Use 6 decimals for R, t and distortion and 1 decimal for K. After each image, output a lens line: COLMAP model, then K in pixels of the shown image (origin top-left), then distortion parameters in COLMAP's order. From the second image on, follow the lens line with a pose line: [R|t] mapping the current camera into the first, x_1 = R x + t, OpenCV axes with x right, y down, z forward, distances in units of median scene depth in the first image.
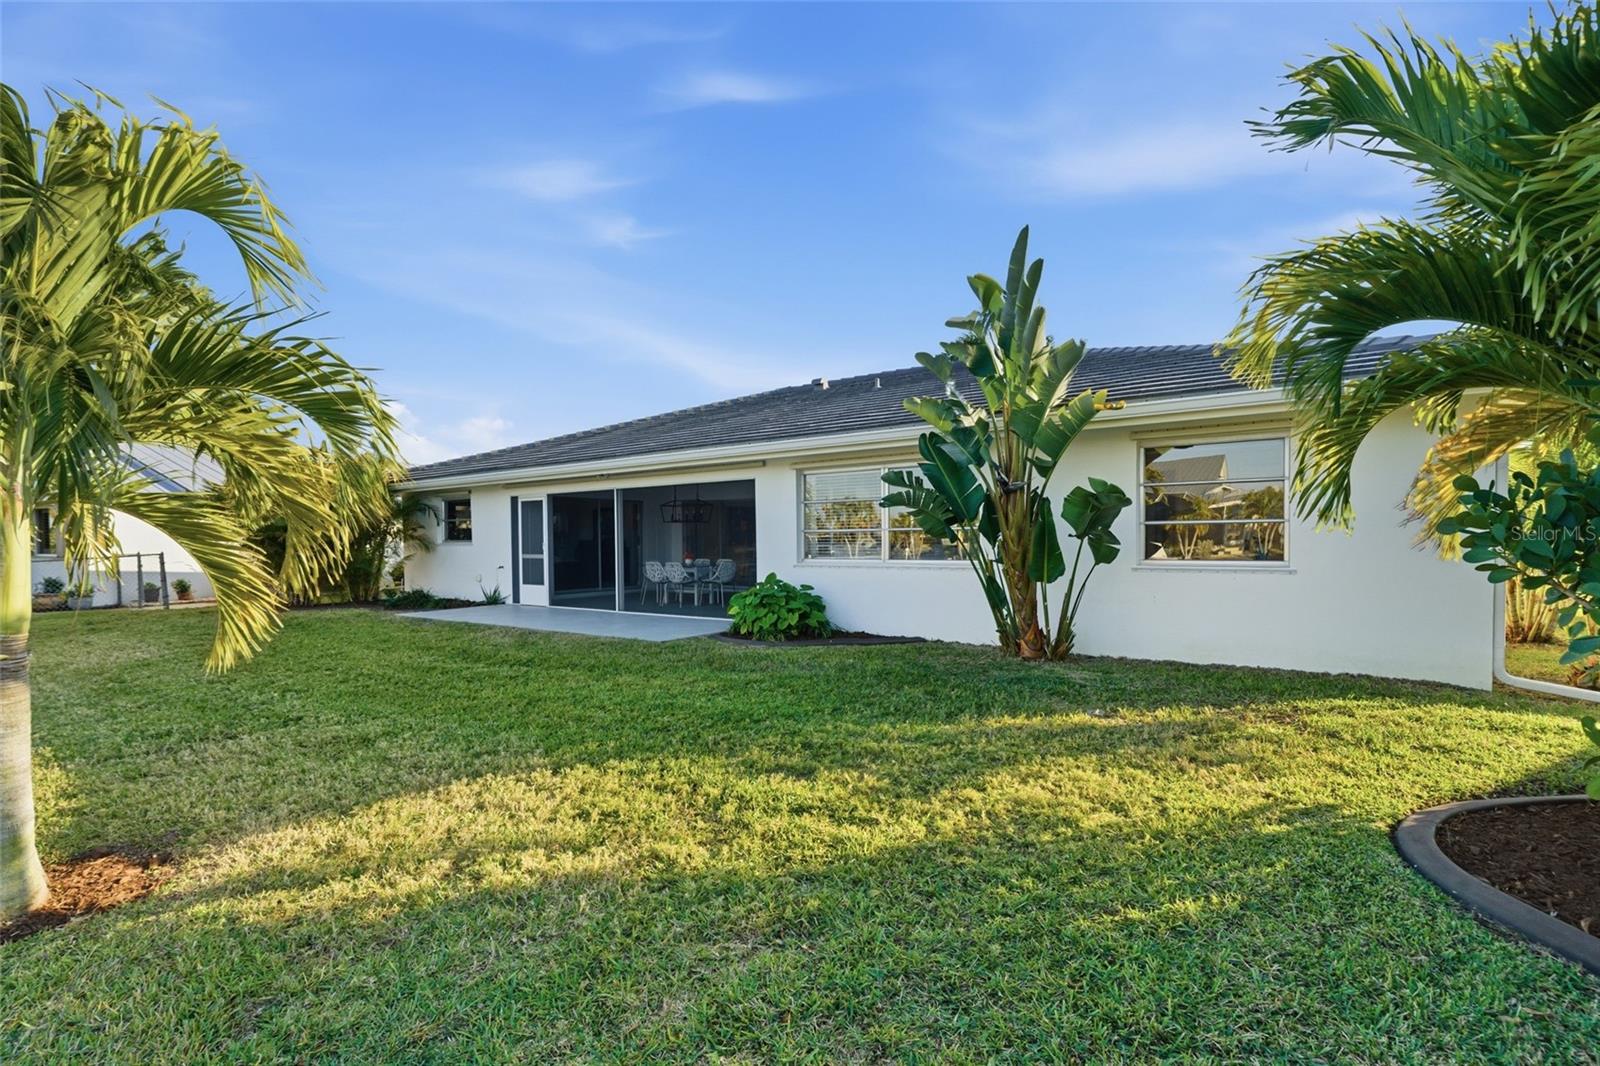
lens RADIAL K [[754.6, 0, 796.2], [0, 754.6, 539.3], [0, 0, 1]] dist [-0.001428, 0.000438]
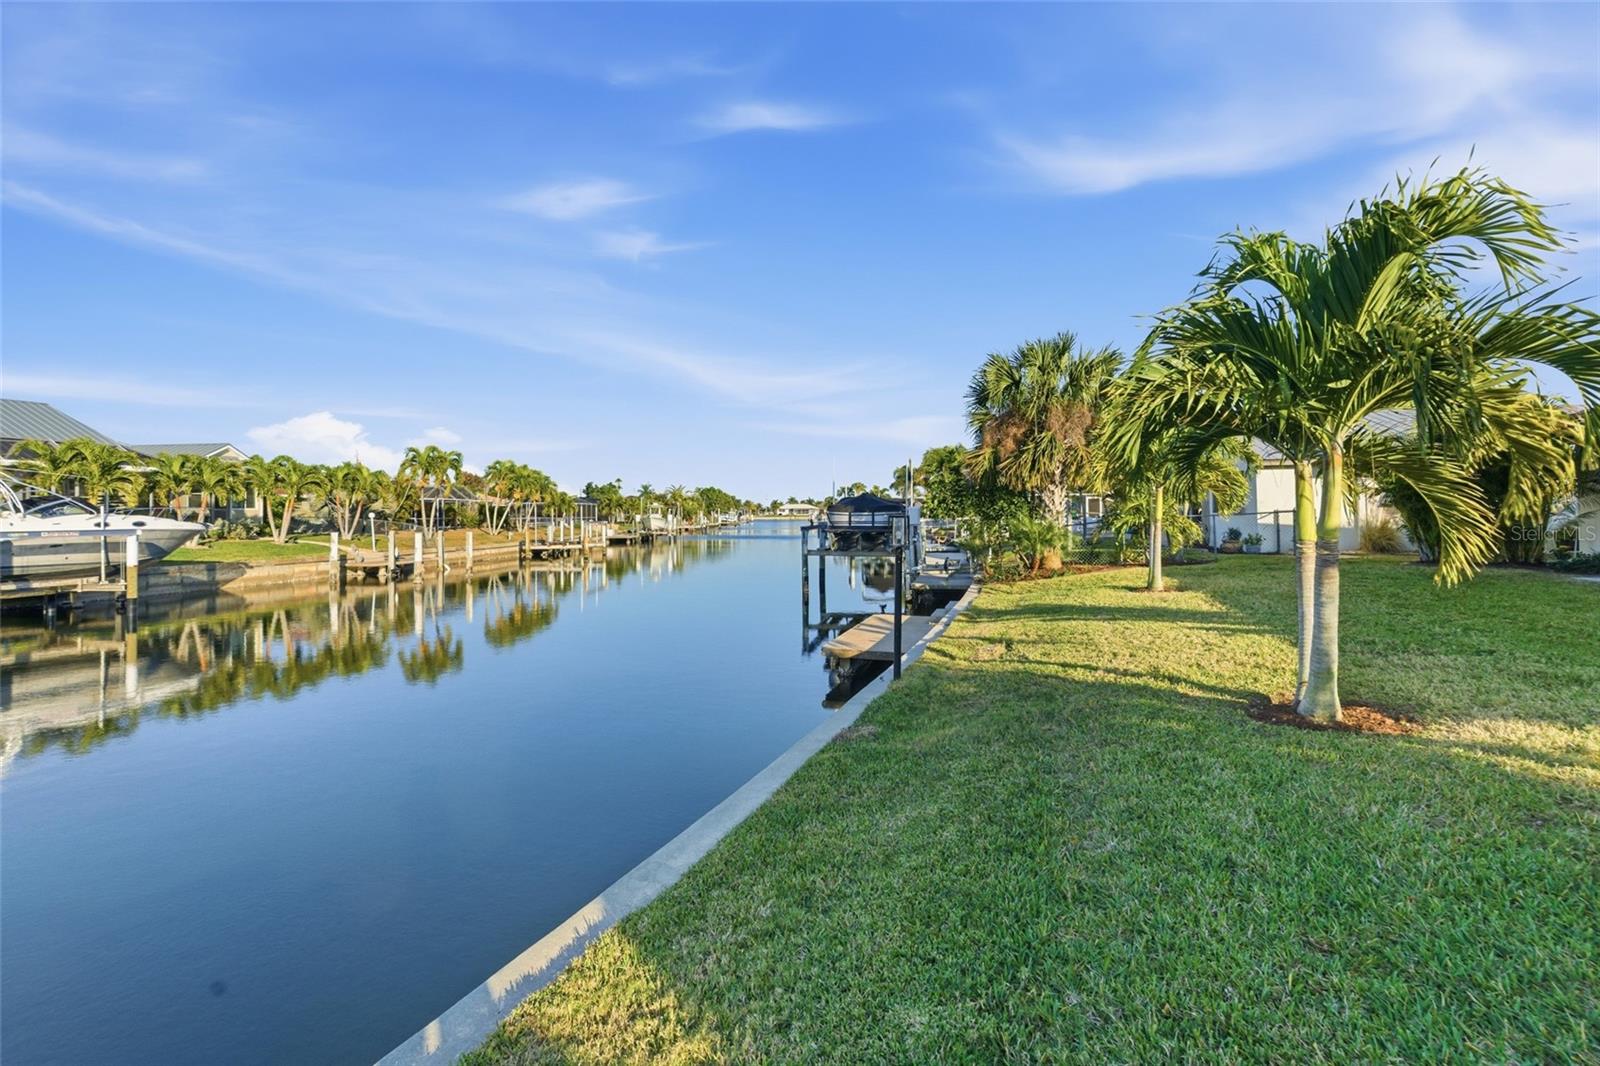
lens RADIAL K [[754.6, 0, 807.7], [0, 754.6, 499.7], [0, 0, 1]] dist [-0.001428, 0.000438]
pose [[0.301813, -0.014170, -0.953262, 0.109195], [0.012774, 0.999860, -0.010819, 0.036574], [0.953282, -0.008912, 0.301952, -0.394994]]
